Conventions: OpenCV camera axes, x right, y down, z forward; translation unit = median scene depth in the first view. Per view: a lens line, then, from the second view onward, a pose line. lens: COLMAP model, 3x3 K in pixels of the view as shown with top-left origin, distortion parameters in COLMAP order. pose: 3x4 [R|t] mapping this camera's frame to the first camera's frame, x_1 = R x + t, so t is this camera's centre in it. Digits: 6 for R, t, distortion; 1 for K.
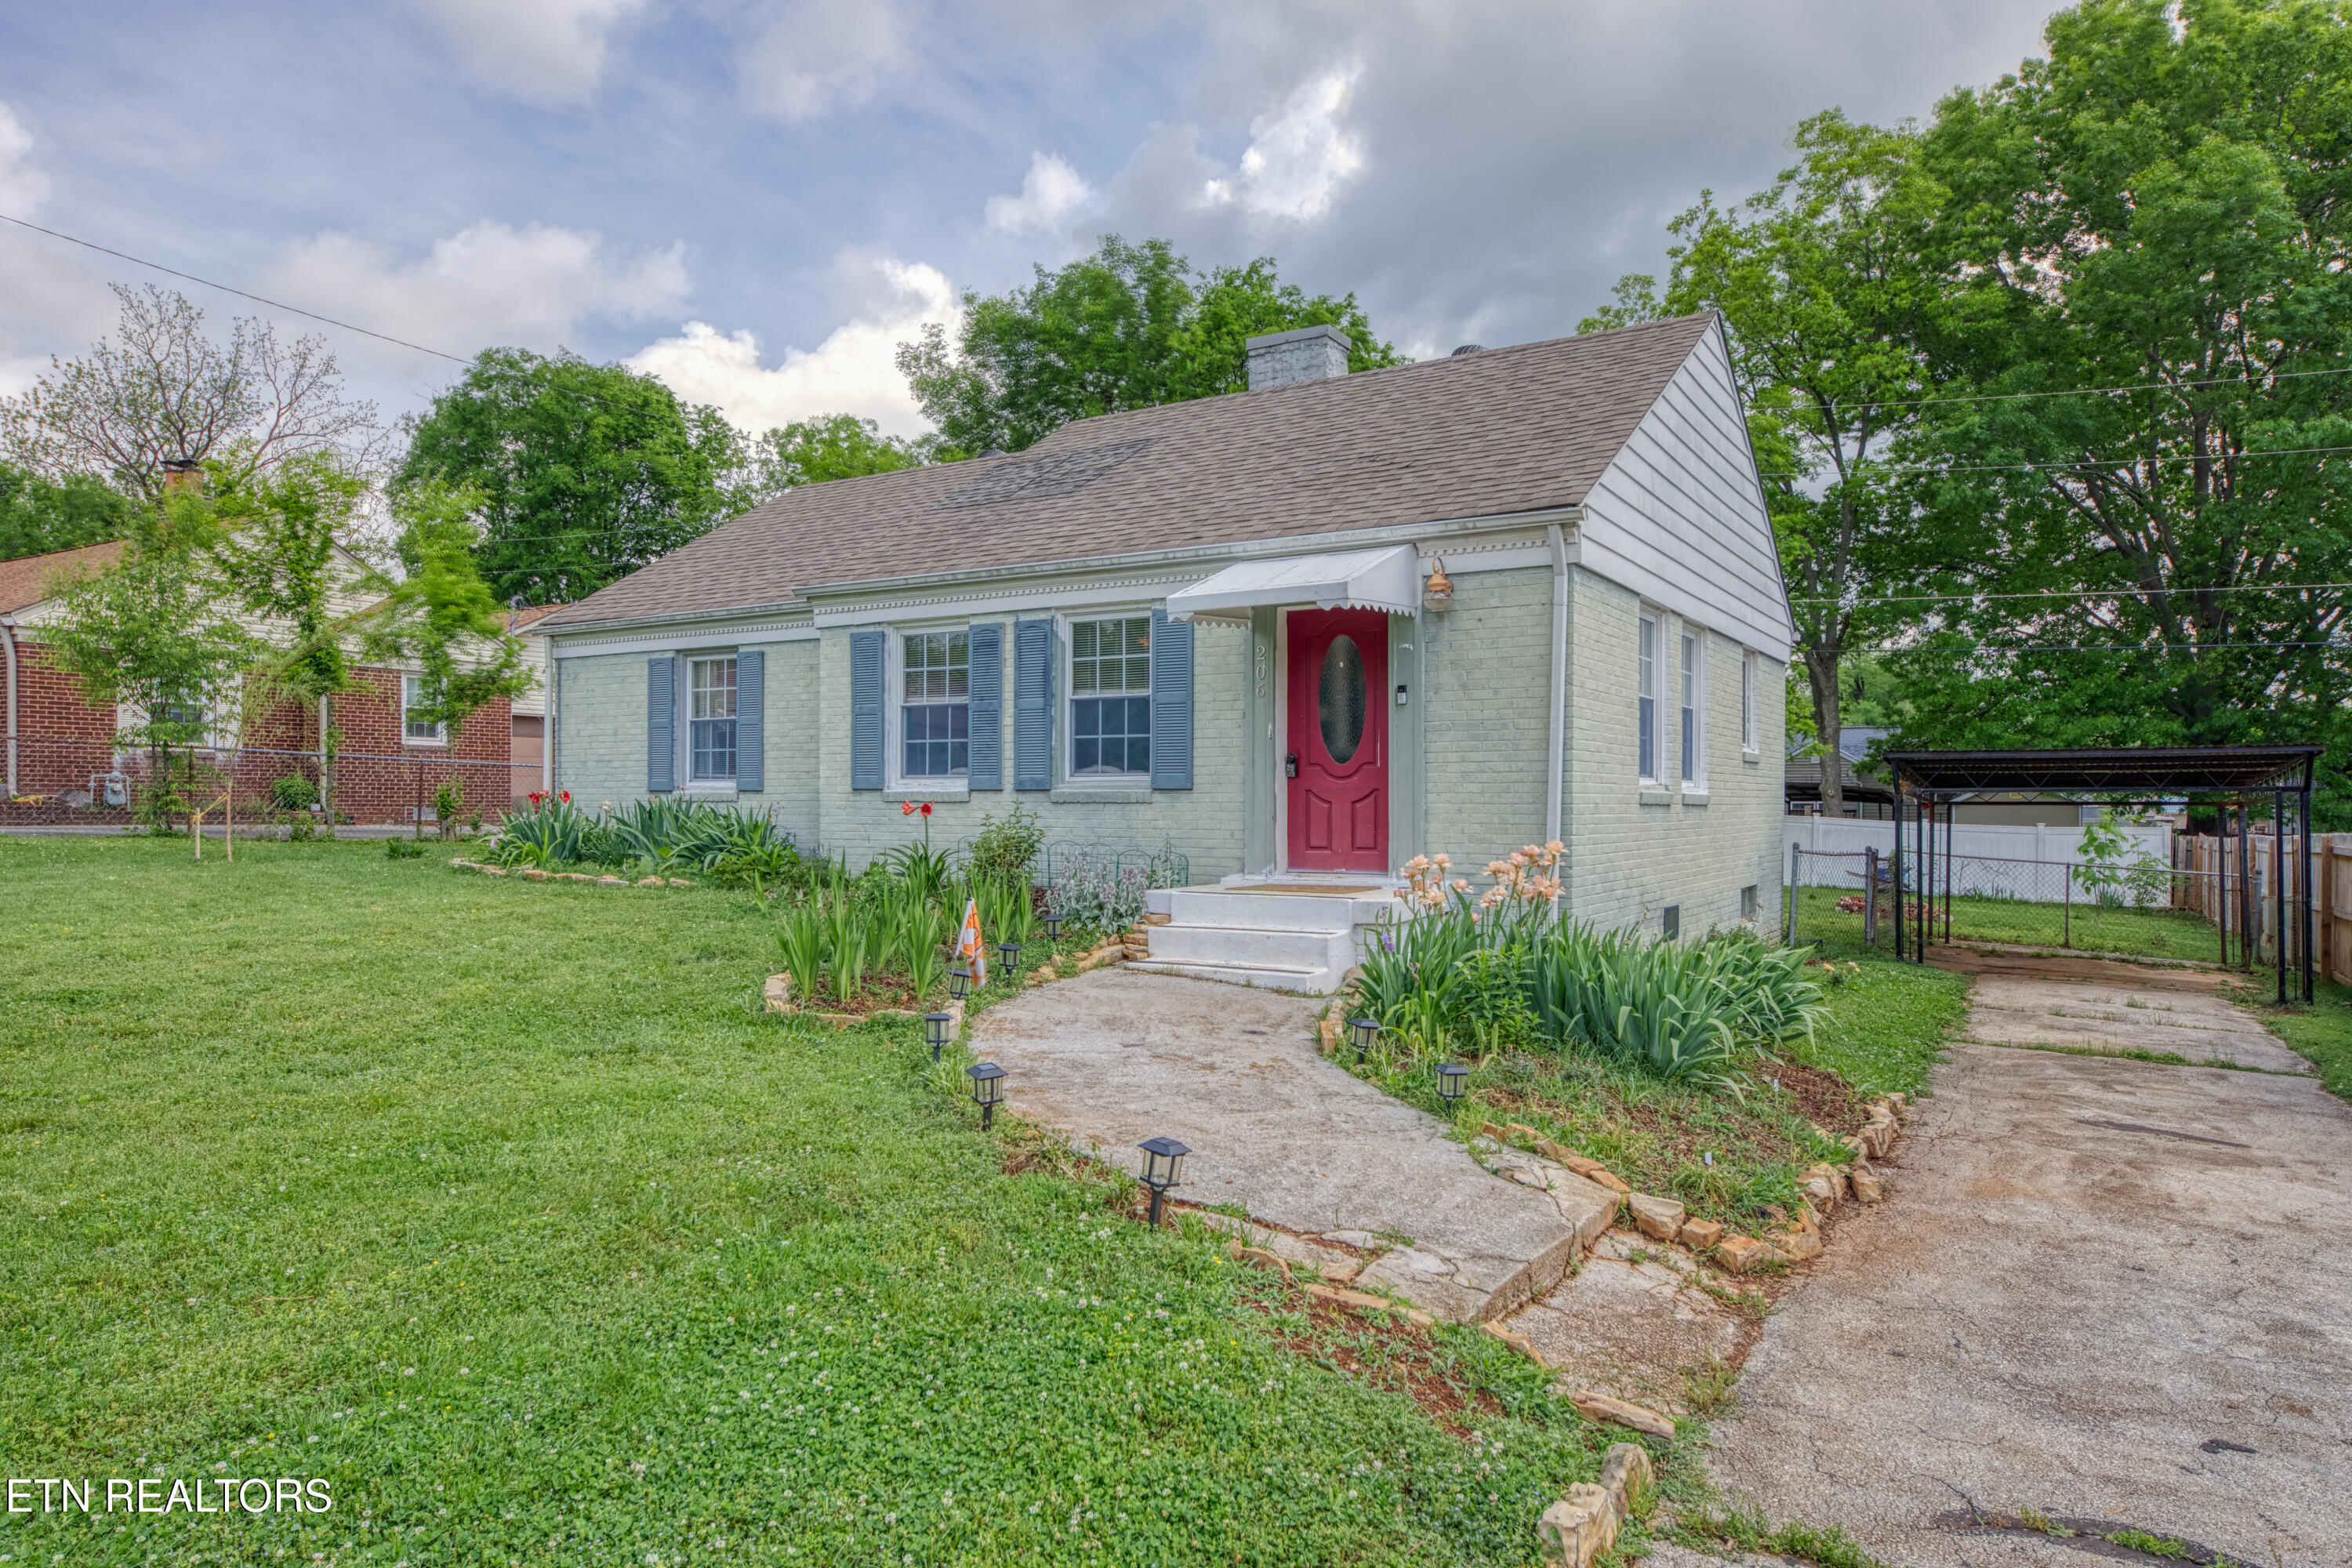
lens RADIAL K [[1455.6, 0, 1178.1], [0, 1455.6, 816.7], [0, 0, 1]] dist [0.020149, -0.000081]
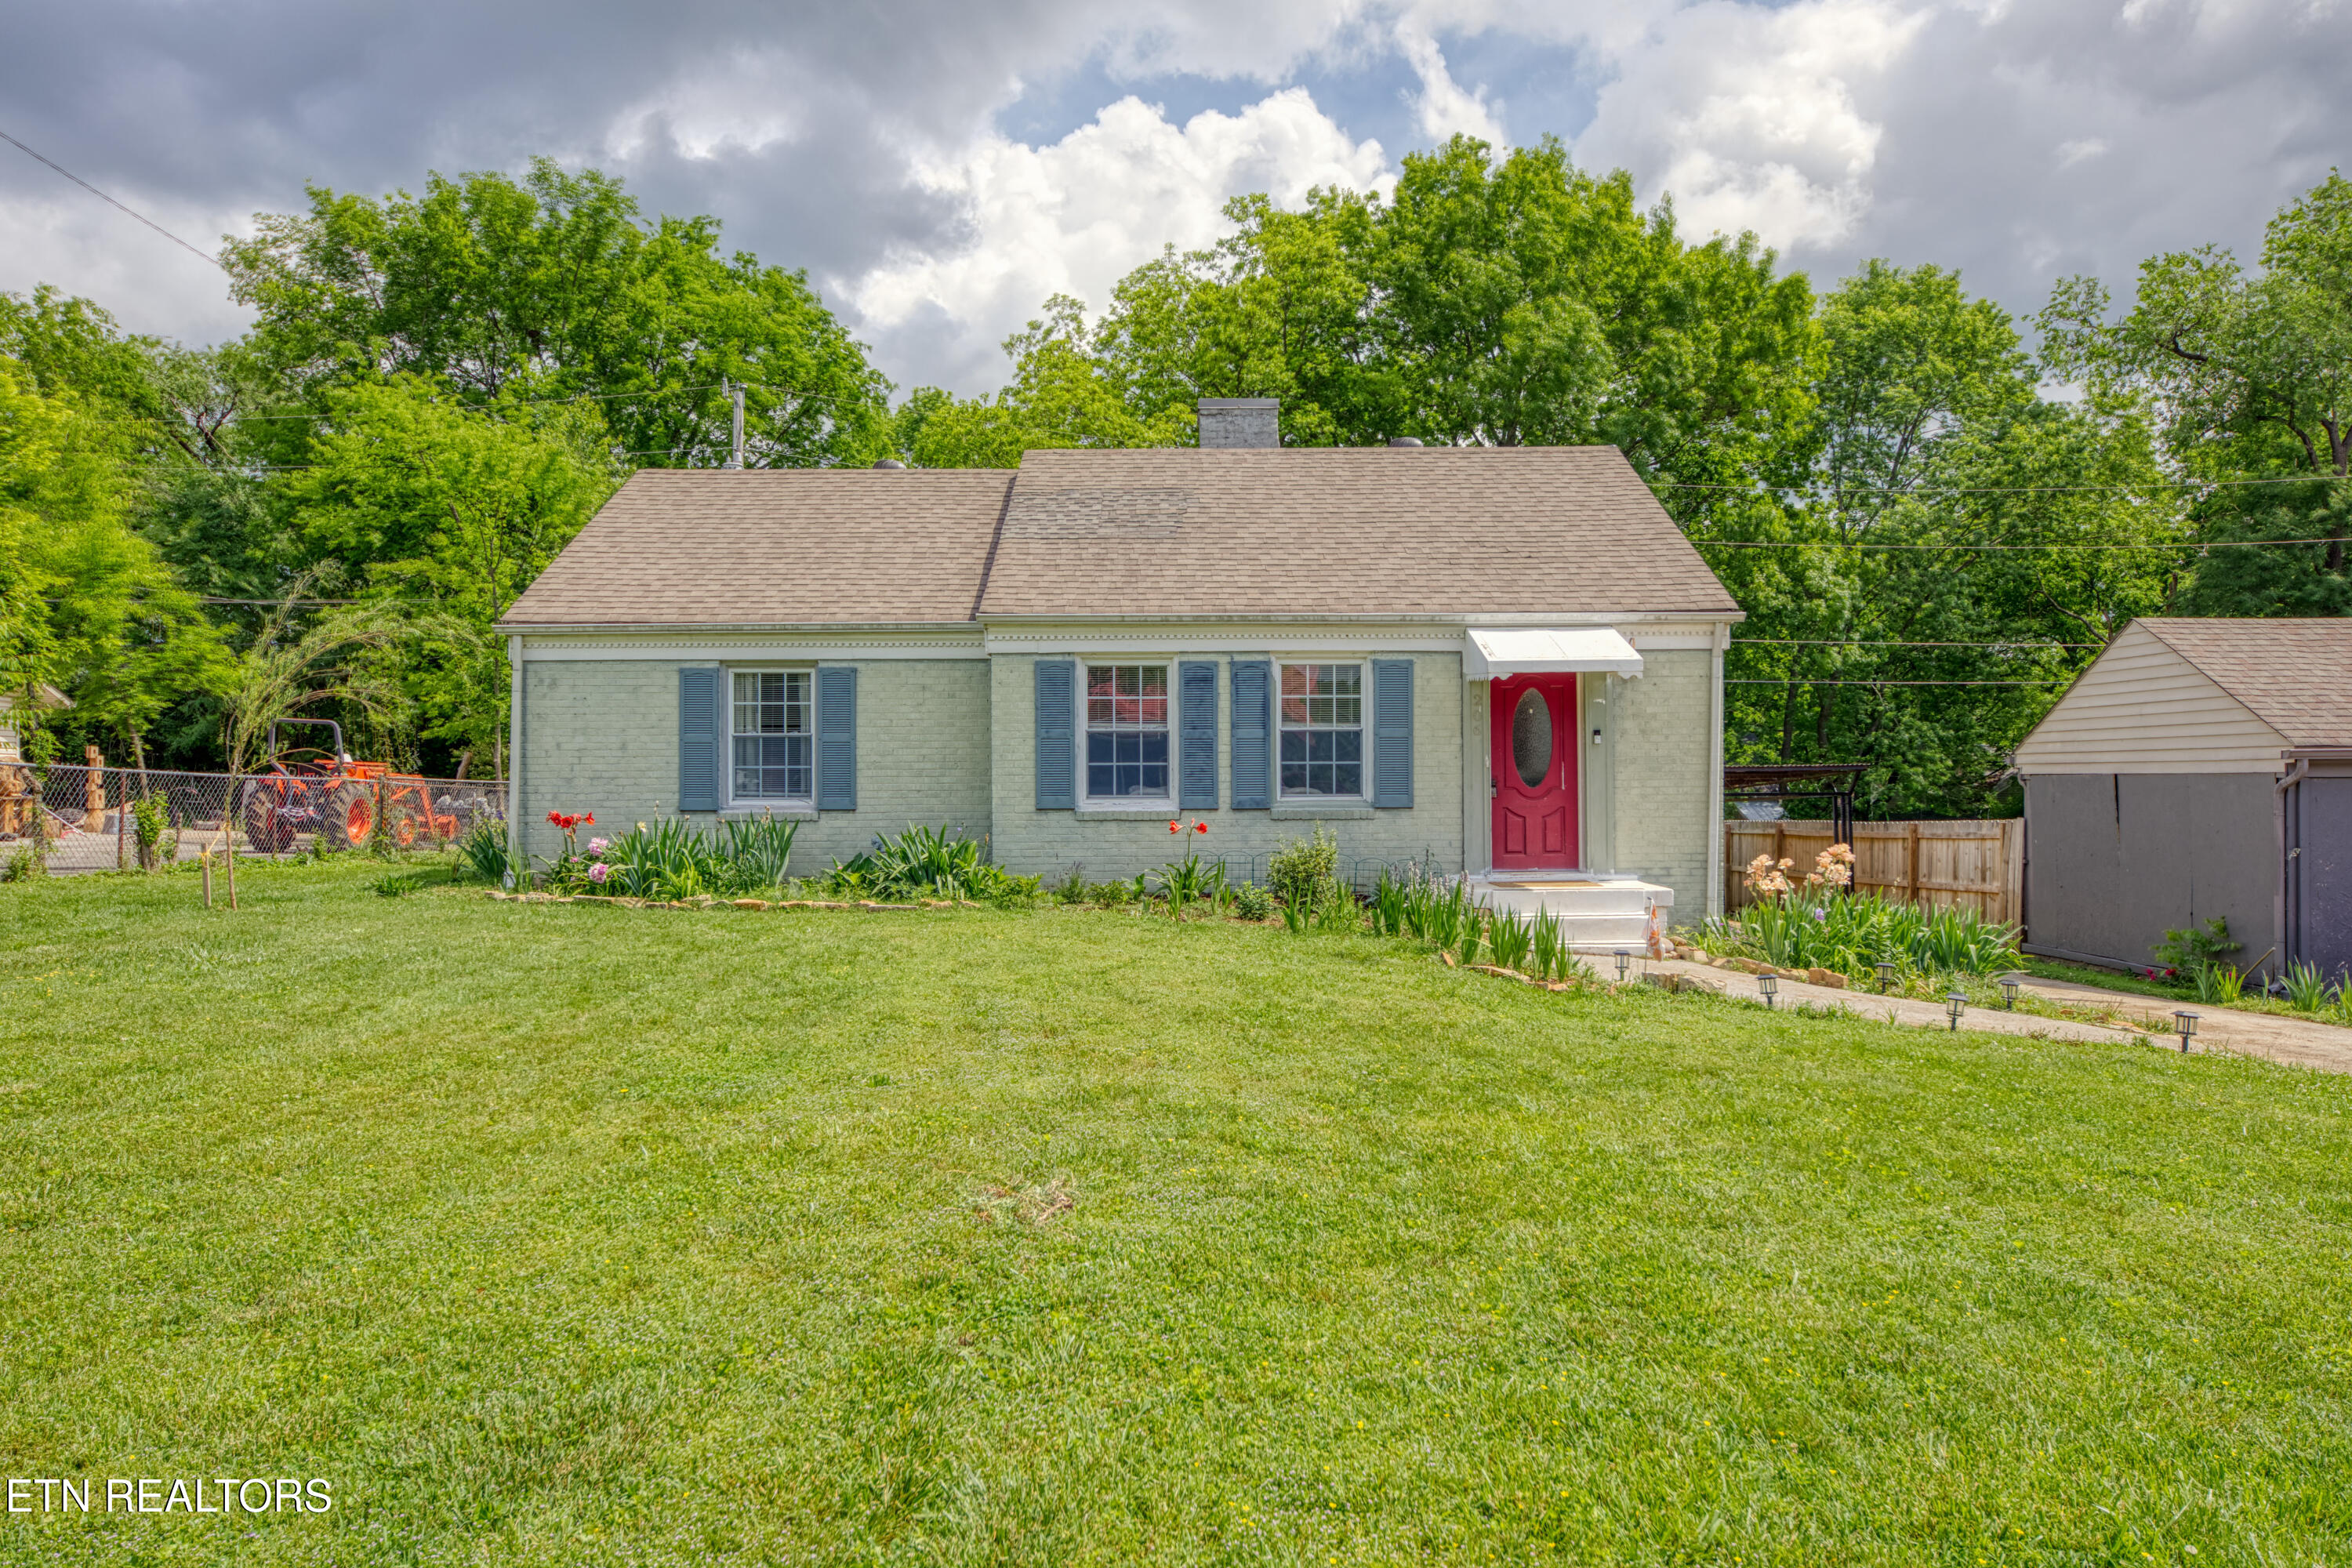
lens RADIAL K [[1586.0, 0, 1178.6], [0, 1586.0, 796.3], [0, 0, 1]] dist [0.008227, 0.000765]
pose [[0.840622, -0.010799, 0.541515, -0.761837], [0.013442, 0.999909, -0.000926, -0.025802], [-0.541456, 0.008057, 0.840691, -0.018119]]
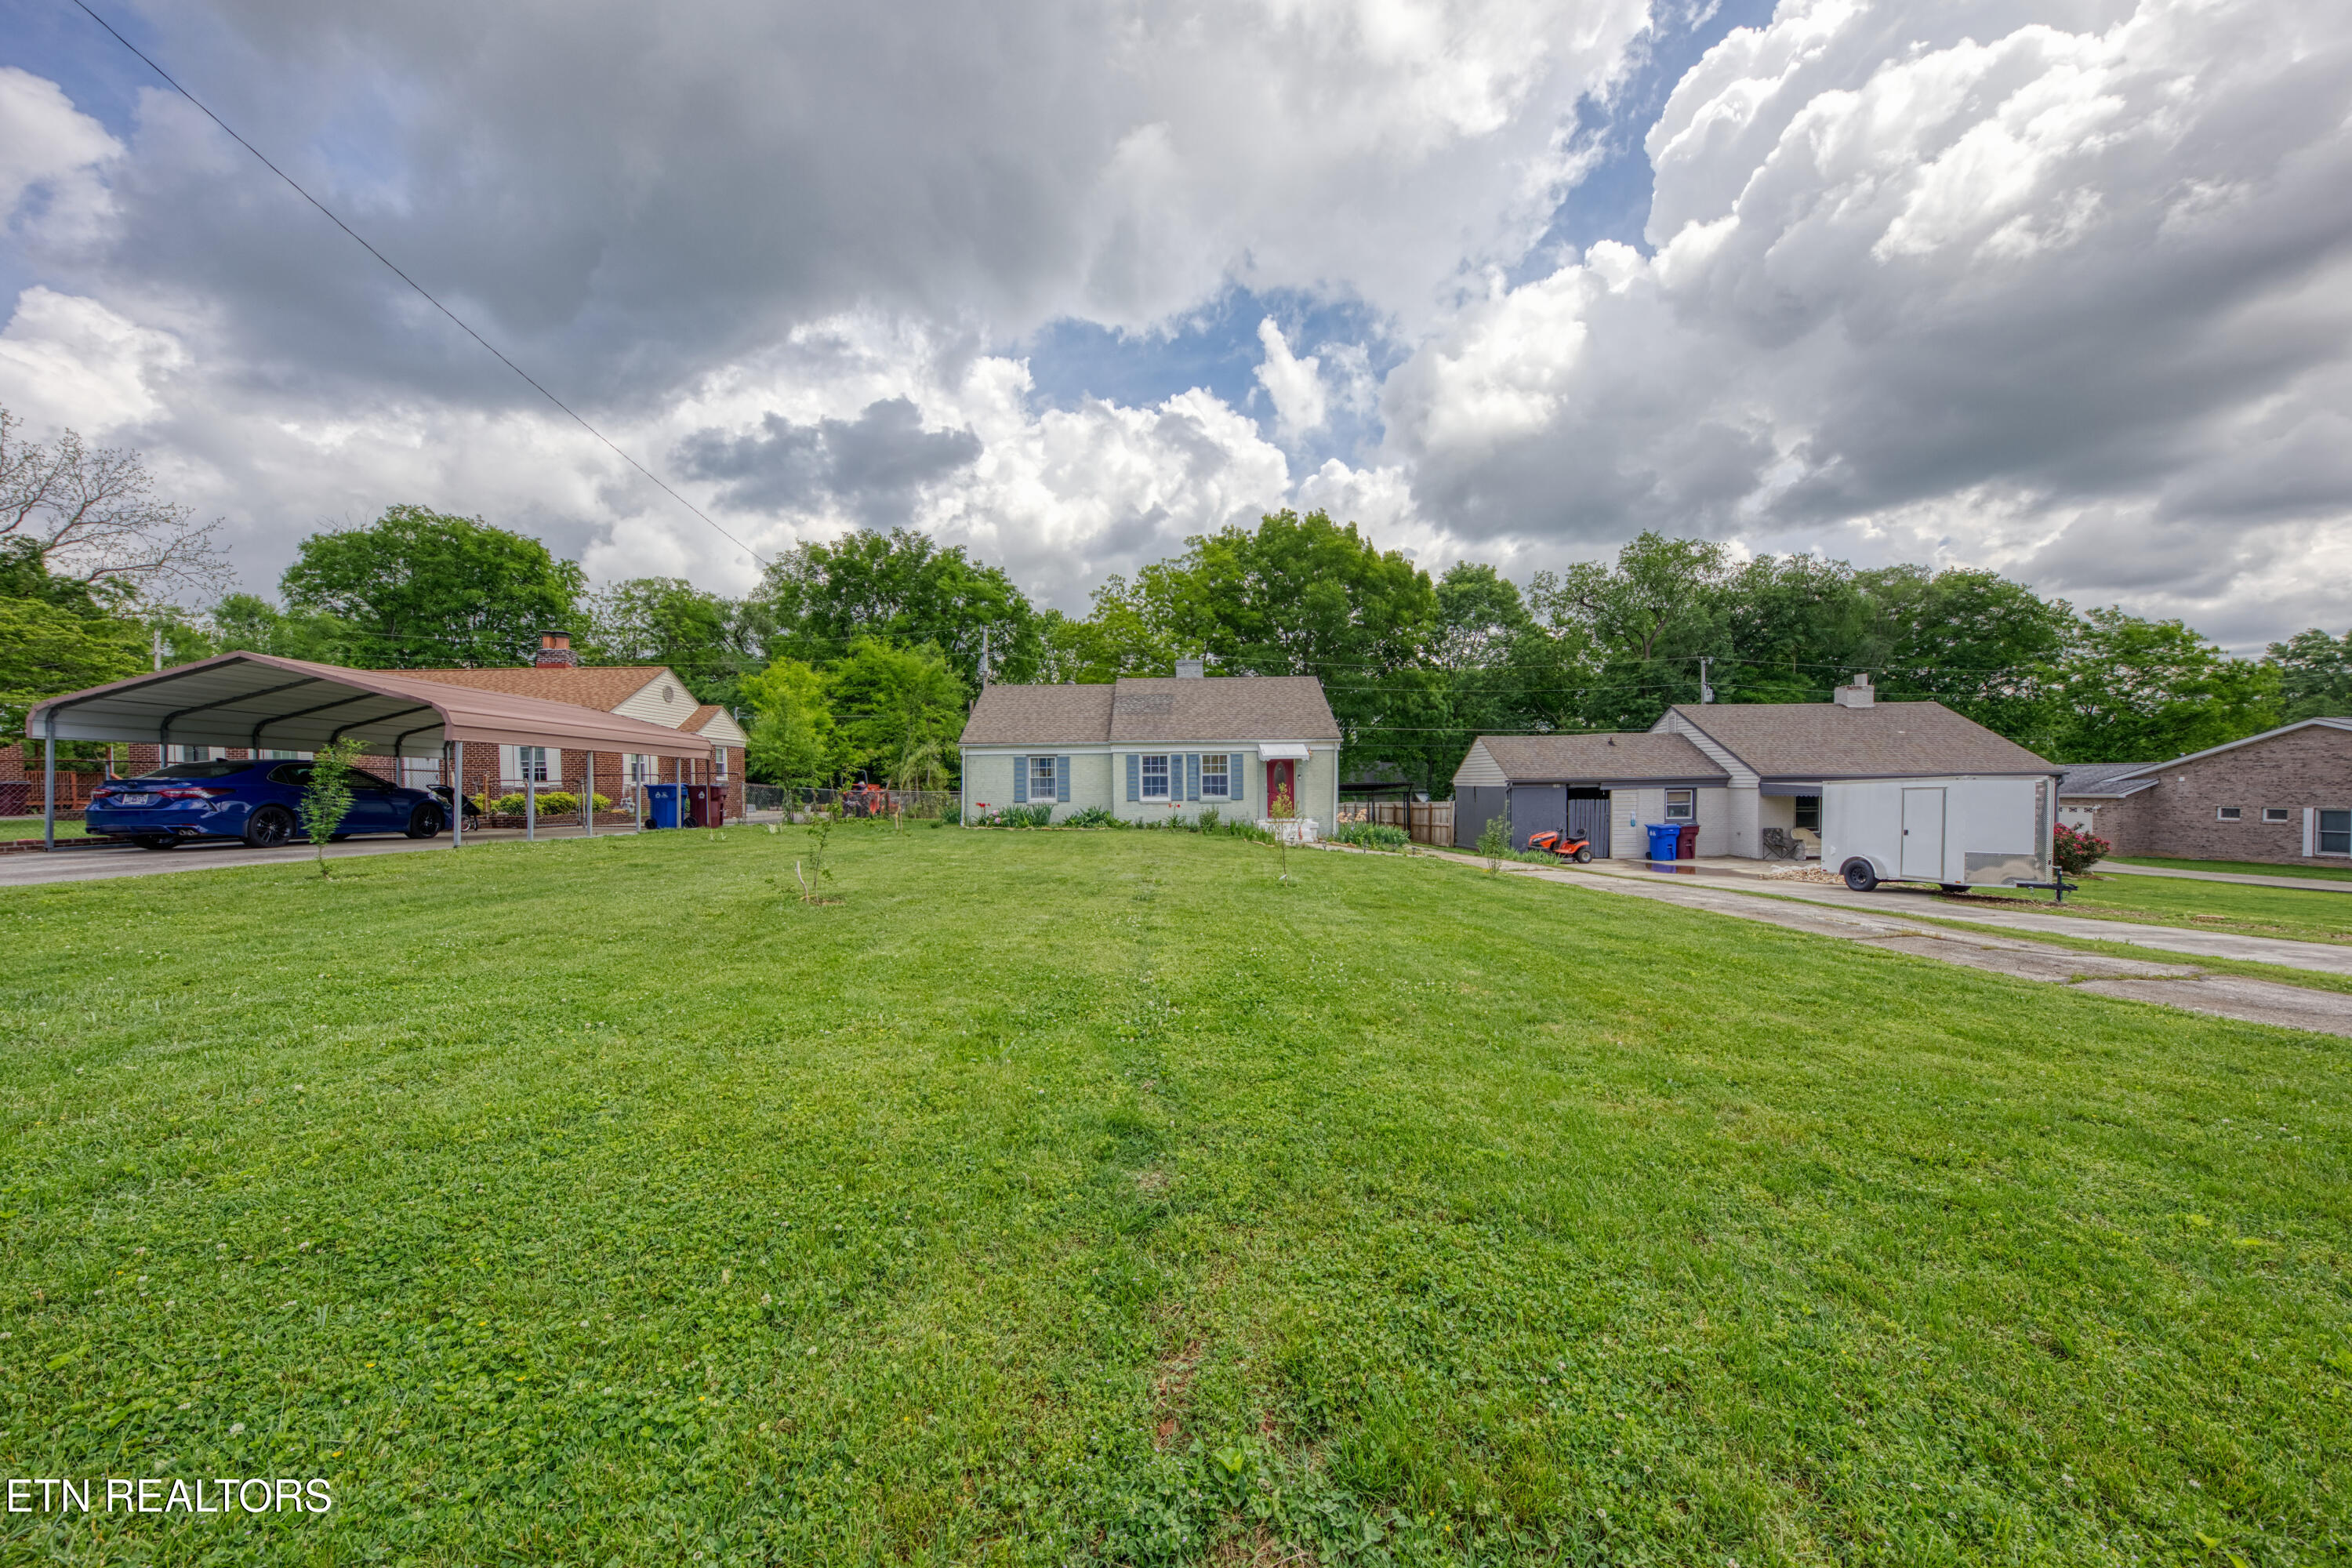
lens RADIAL K [[845.5, 0, 1194.1], [0, 845.5, 788.0], [0, 0, 1]] dist [-0.000455, -0.000039]
pose [[0.817973, -0.013550, 0.575097, -1.242026], [0.020217, 0.999782, -0.005199, -0.034519], [-0.574901, 0.015879, 0.818069, -0.714906]]
